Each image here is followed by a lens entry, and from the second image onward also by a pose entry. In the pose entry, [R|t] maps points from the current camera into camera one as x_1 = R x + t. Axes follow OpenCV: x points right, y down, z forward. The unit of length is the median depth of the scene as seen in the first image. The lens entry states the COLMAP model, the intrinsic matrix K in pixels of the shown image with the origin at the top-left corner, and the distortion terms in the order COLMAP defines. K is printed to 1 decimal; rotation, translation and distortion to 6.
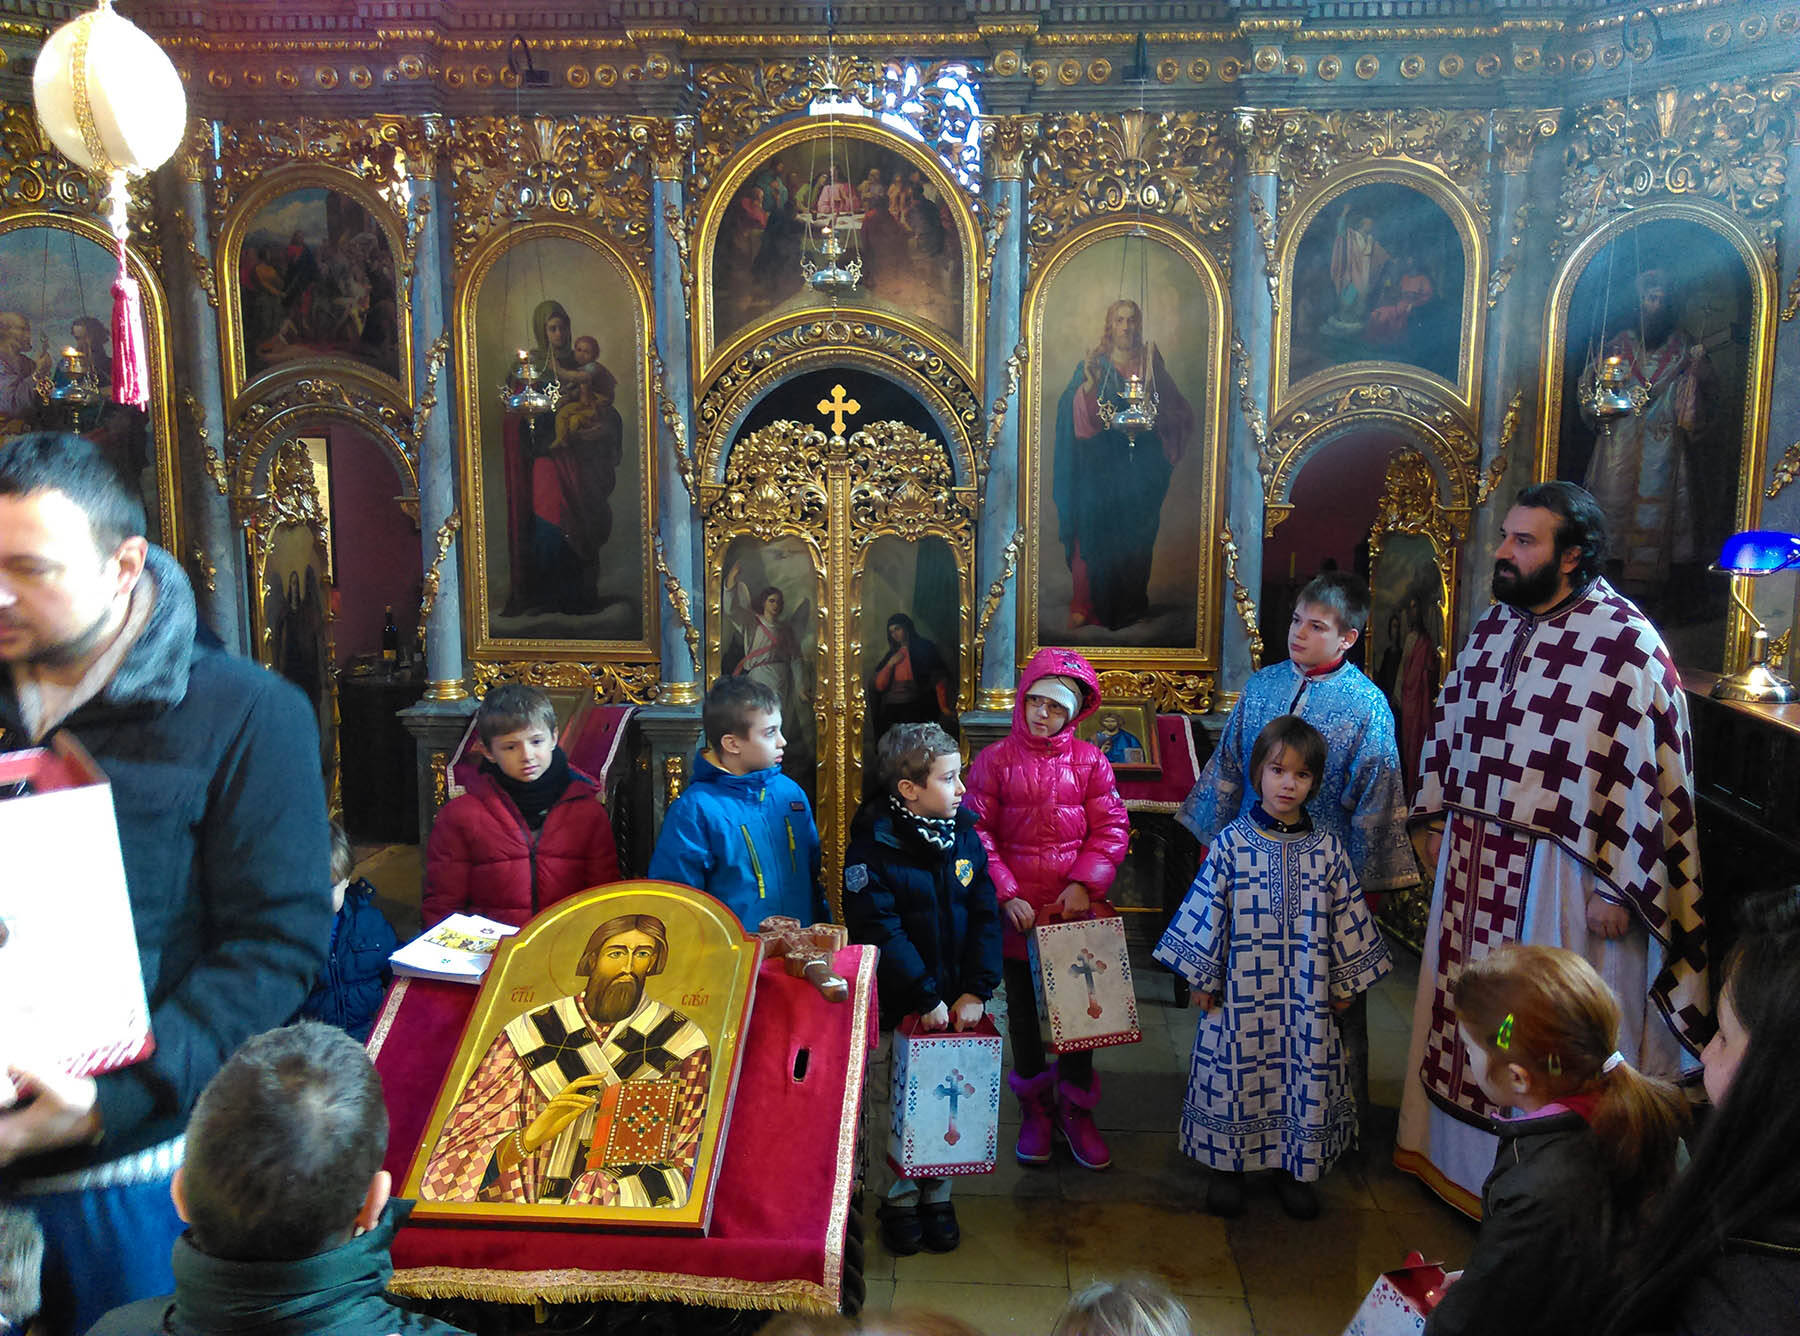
lens RADIAL K [[1481.3, 0, 900.0], [0, 1481.3, 668.0], [0, 0, 1]] dist [0.129629, -0.244467]
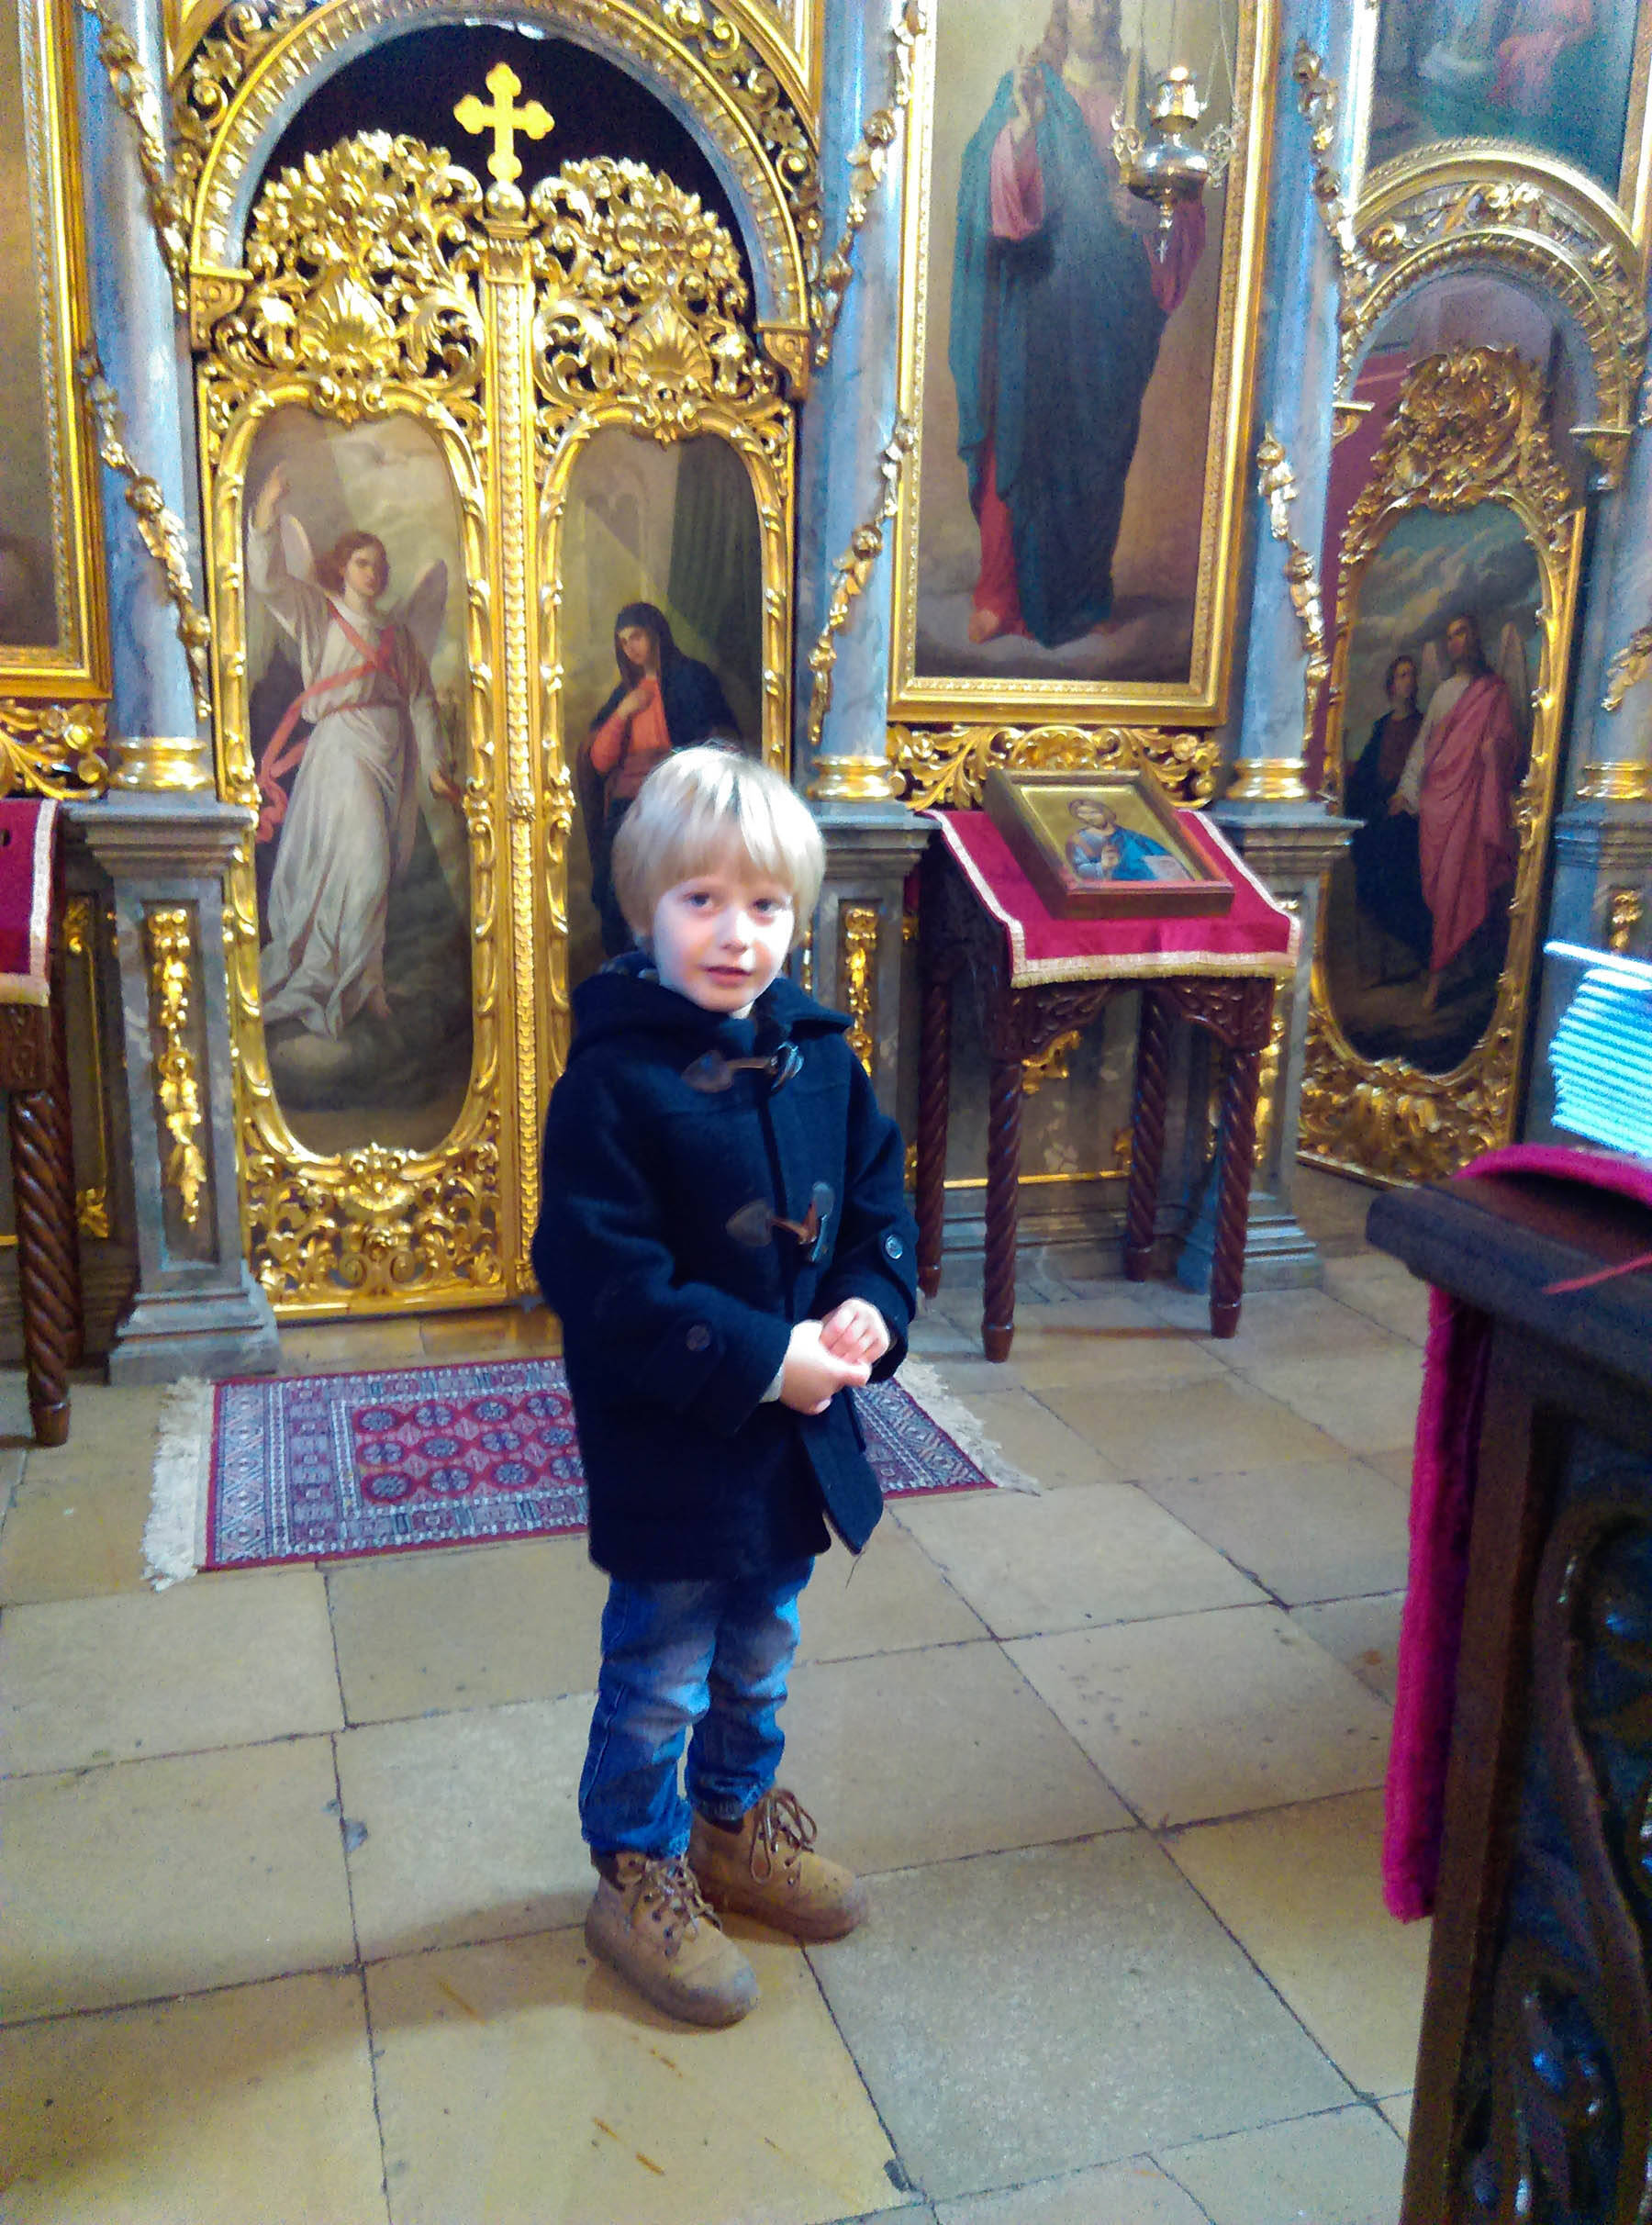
lens RADIAL K [[1855.1, 0, 834.0], [0, 1855.1, 1142.7], [0, 0, 1]] dist [0.125060, -0.231276]
pose [[0.928043, -0.067392, 0.366325, -0.178593], [0.030284, 0.993892, 0.106123, 0.075531], [-0.371239, -0.087393, 0.924415, 0.406952]]
